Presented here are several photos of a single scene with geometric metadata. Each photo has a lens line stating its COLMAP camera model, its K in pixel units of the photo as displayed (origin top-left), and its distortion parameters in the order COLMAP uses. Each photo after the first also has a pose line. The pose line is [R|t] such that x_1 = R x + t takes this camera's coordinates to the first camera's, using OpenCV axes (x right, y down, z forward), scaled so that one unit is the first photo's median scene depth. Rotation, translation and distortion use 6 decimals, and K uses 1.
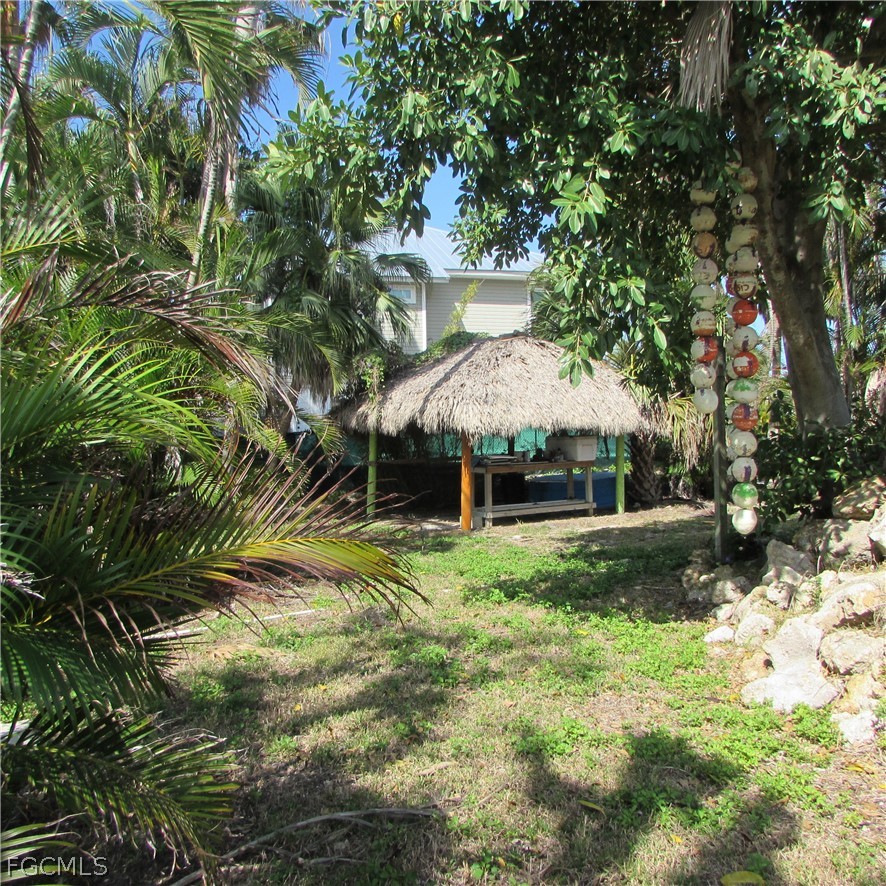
lens RADIAL K [[787.5, 0, 447.0], [0, 787.5, 469.7], [0, 0, 1]] dist [-0.074272, 0.022659]
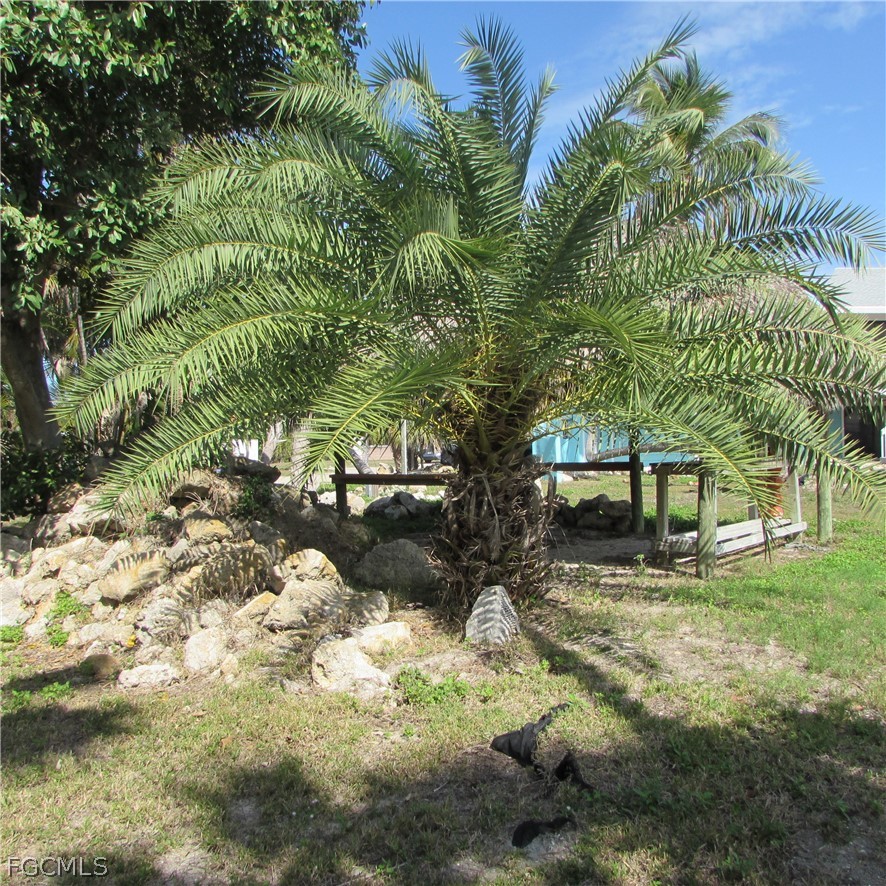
lens RADIAL K [[803.1, 0, 443.1], [0, 803.1, 456.4], [0, 0, 1]] dist [-0.135487, 0.080933]
pose [[0.661352, -0.019804, 0.749814, -0.082484], [0.054088, 0.998308, -0.021339, 0.030637], [-0.748123, 0.054668, 0.661304, -0.491488]]
